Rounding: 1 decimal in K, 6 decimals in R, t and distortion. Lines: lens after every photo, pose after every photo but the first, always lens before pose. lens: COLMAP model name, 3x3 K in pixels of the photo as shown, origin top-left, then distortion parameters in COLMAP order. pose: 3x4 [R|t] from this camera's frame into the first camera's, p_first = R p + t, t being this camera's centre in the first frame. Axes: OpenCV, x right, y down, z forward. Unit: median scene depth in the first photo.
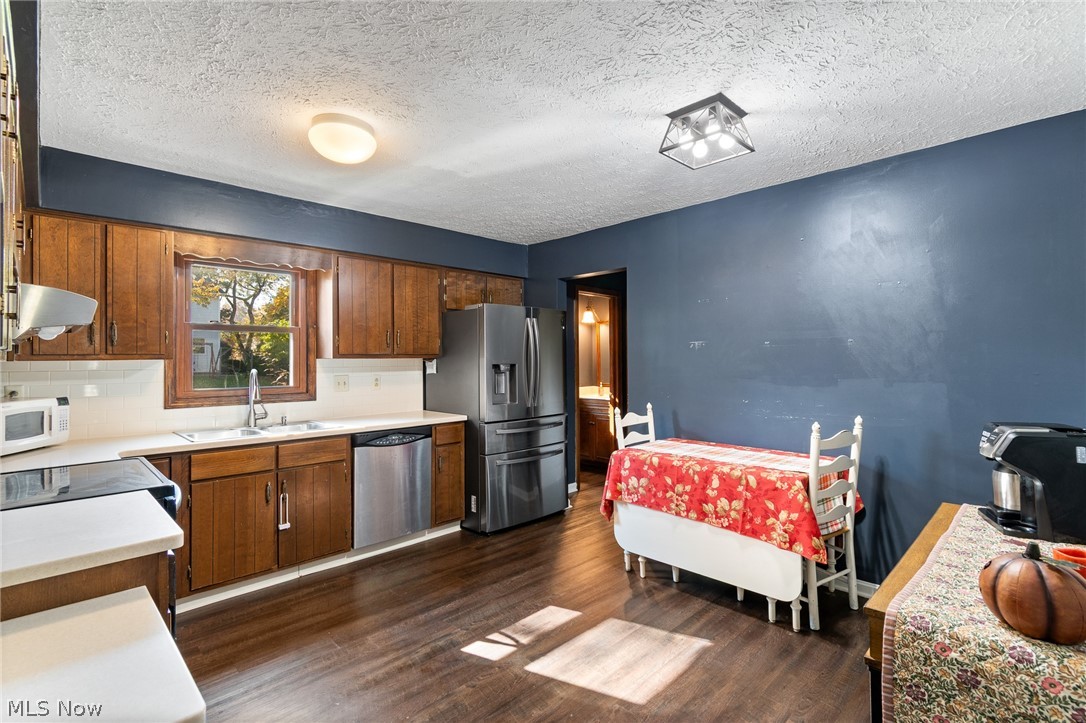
lens RADIAL K [[508.1, 0, 540.2], [0, 508.1, 355.0], [0, 0, 1]] dist [-0.000335, -0.000087]
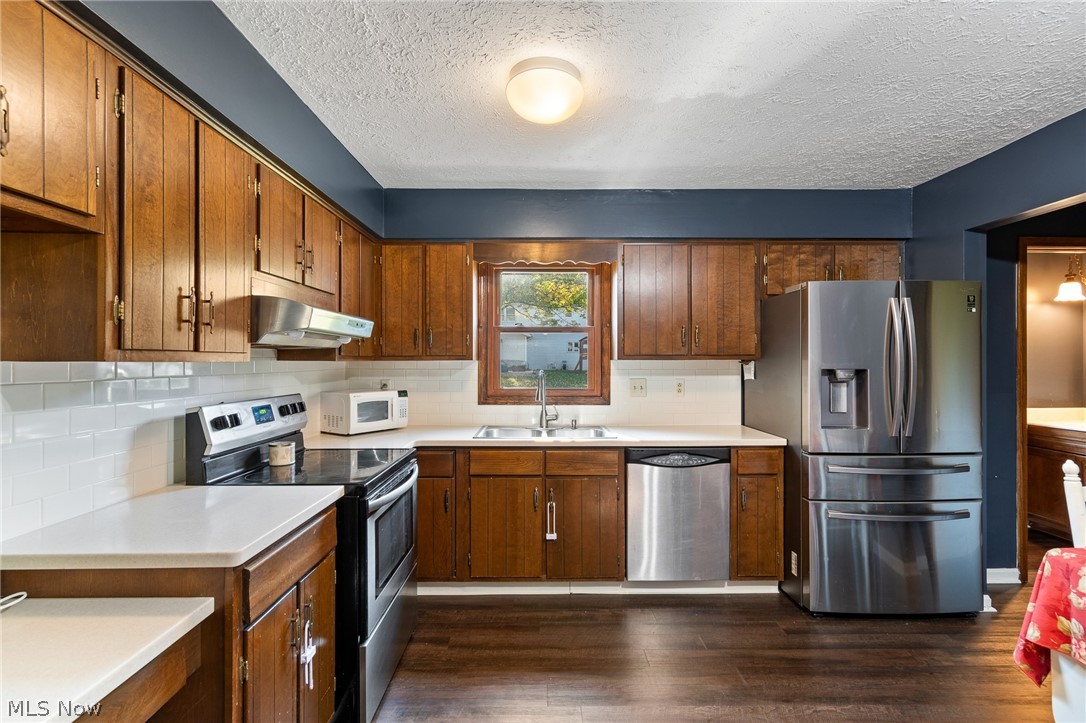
lens RADIAL K [[501.7, 0, 543.0], [0, 501.7, 361.5], [0, 0, 1]] dist [0.000586, 0.000538]
pose [[0.717435, 0.006227, -0.696598, 0.110581], [0.001299, 0.999946, 0.010276, 0.000406], [0.696625, -0.008277, 0.717388, 0.259748]]
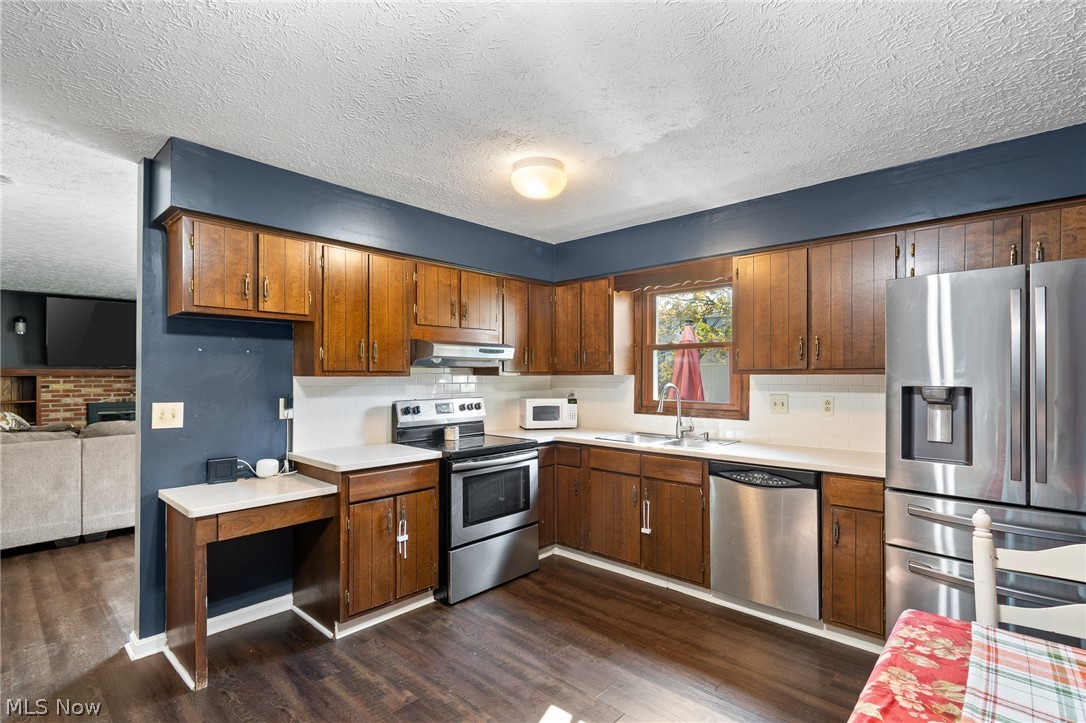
lens RADIAL K [[512.1, 0, 542.3], [0, 512.1, 374.8], [0, 0, 1]] dist [-0.000198, 0.000113]
pose [[0.049556, 0.006642, -0.998749, 0.459183], [0.008636, 0.999938, 0.007078, -0.001923], [0.998734, -0.008976, 0.049495, 0.593851]]
